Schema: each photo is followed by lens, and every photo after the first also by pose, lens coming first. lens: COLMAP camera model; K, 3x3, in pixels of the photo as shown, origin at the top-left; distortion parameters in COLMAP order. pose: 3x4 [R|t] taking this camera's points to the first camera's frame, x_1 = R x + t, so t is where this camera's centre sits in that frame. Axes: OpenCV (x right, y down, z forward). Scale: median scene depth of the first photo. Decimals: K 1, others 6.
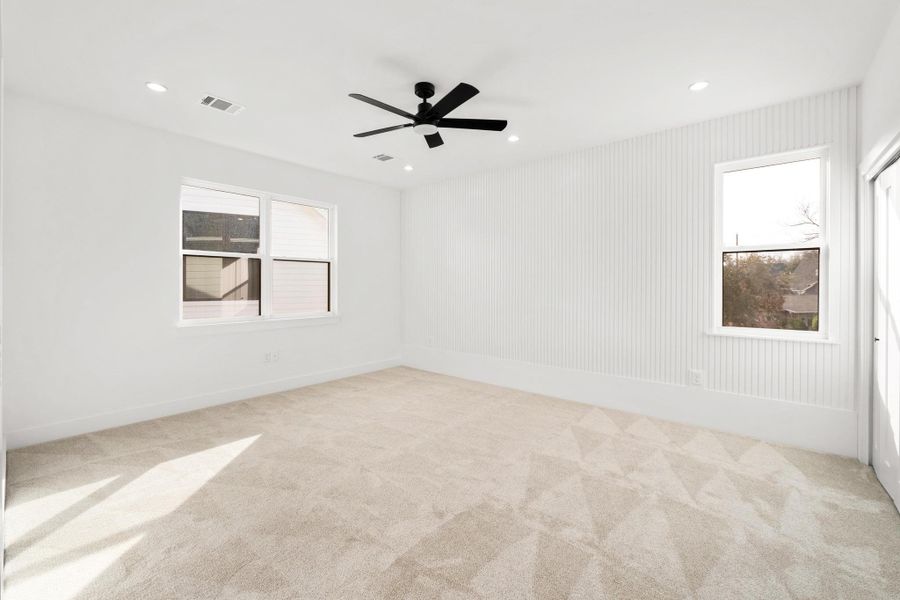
lens RADIAL K [[376.9, 0, 450.9], [0, 376.9, 284.9], [0, 0, 1]] dist [-0.017681, 0.000144]
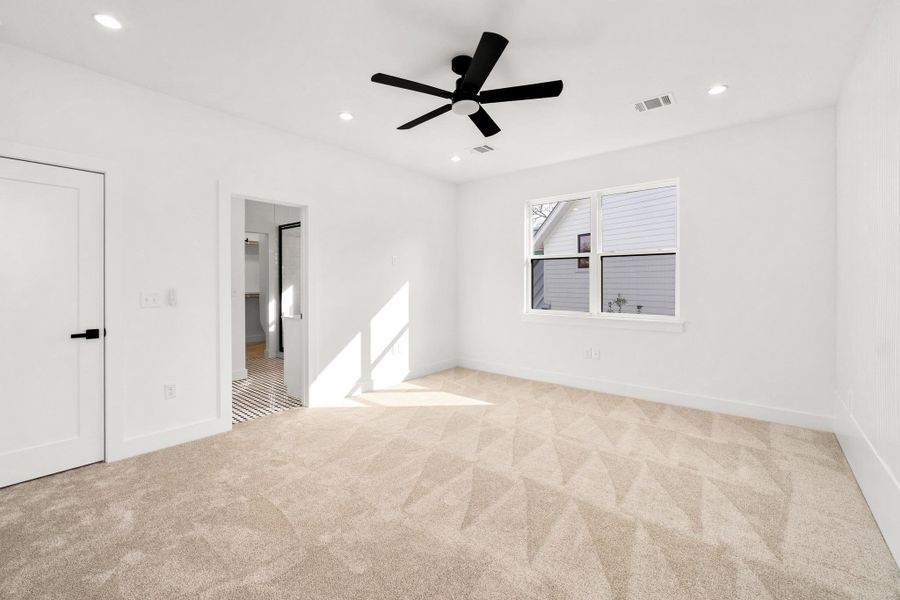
lens RADIAL K [[376.9, 0, 450.9], [0, 376.9, 284.9], [0, 0, 1]] dist [-0.017681, 0.000144]
pose [[0.021140, 0.004977, -0.999764, 0.828266], [-0.007568, 0.999960, 0.004818, 0.006400], [0.999748, 0.007464, 0.021177, 0.963685]]
